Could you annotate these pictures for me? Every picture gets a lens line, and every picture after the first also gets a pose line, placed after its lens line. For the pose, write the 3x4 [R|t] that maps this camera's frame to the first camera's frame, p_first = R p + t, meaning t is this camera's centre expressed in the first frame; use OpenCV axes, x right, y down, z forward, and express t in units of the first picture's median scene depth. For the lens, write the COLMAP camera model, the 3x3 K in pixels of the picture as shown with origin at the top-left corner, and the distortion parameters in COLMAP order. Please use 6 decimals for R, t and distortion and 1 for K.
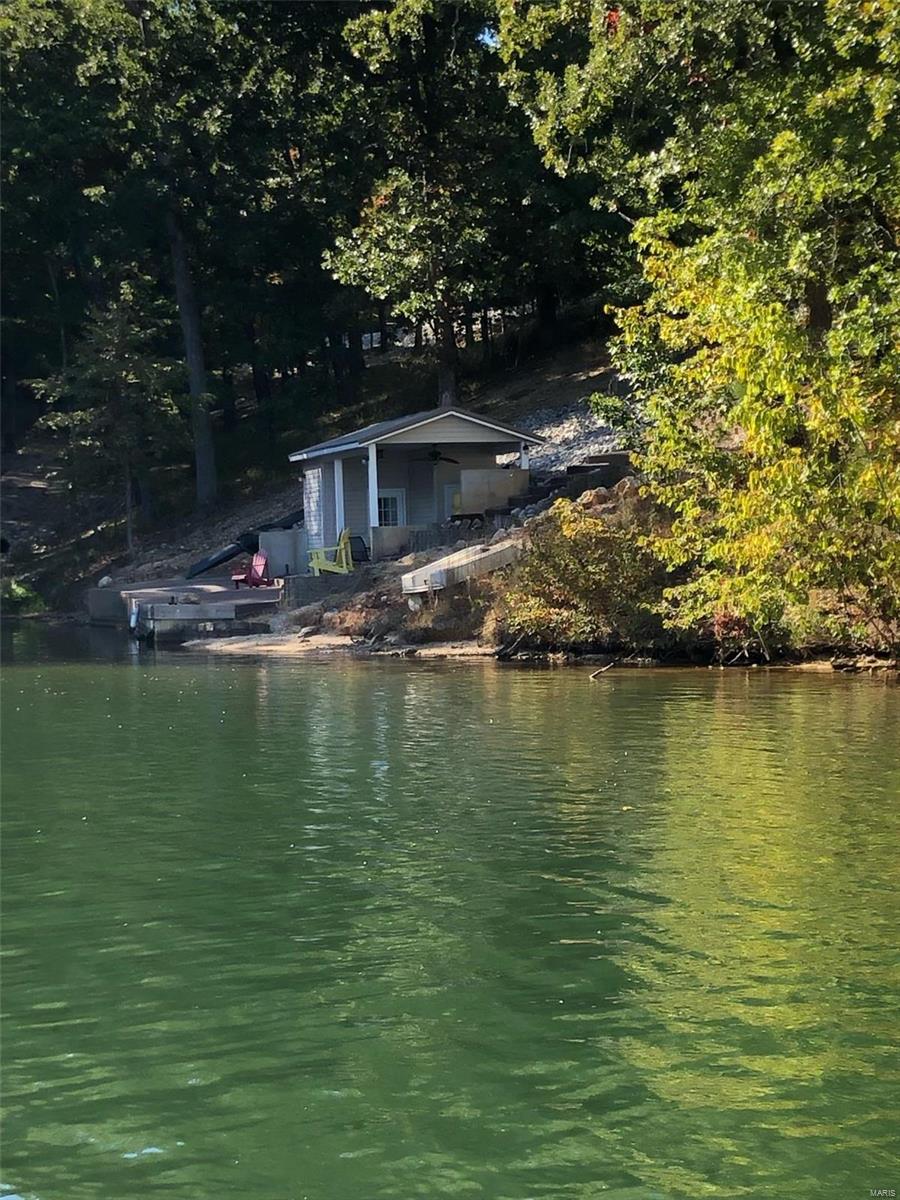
lens RADIAL K [[2414.3, 0, 450.2], [0, 2414.3, 599.5], [0, 0, 1]] dist [-0.103224, 0.000000]
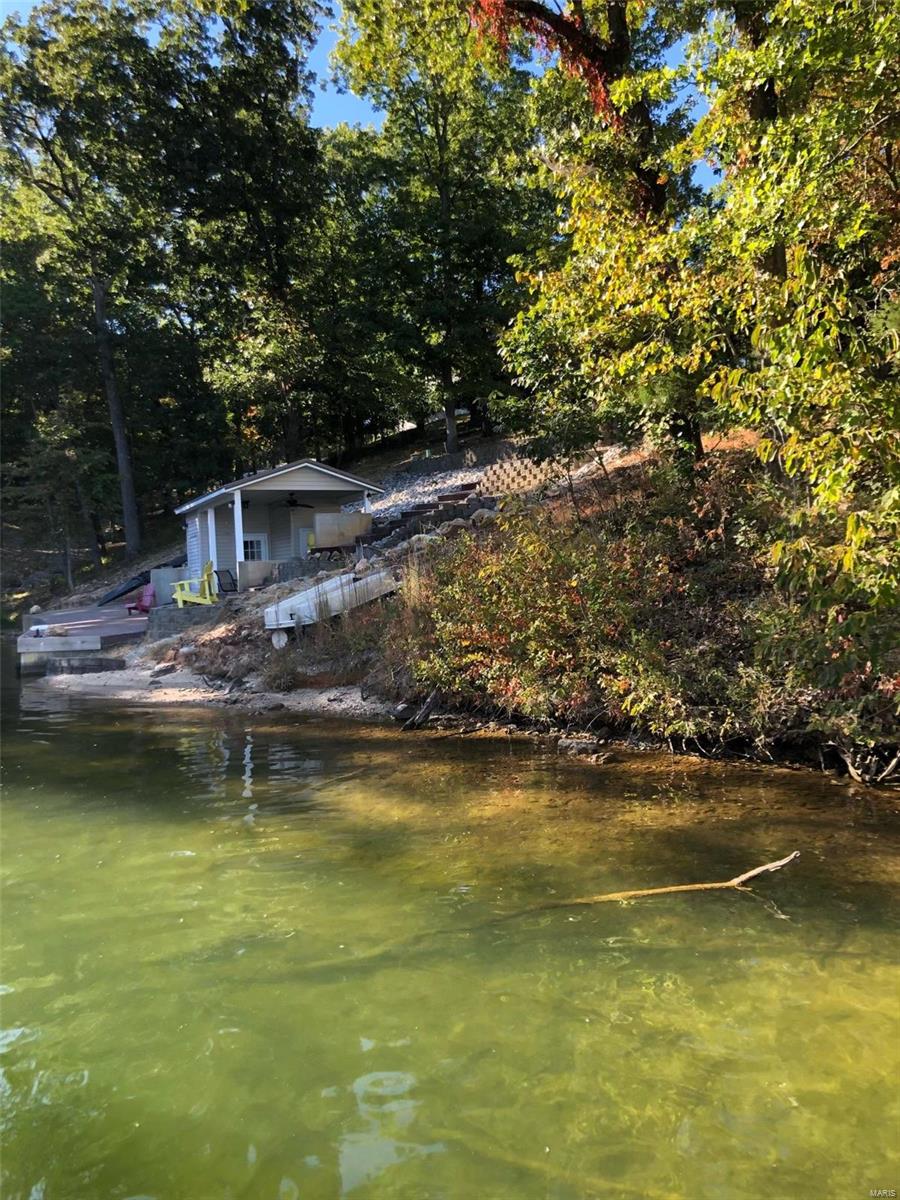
lens RADIAL K [[973.6, 0, 452.5], [0, 973.6, 609.0], [0, 0, 1]] dist [0.002511, 0.014304]
pose [[0.985718, -0.015589, 0.167680, -0.009700], [0.014546, 0.999866, 0.007445, -0.009393], [-0.167773, -0.004899, 0.985813, 0.520099]]
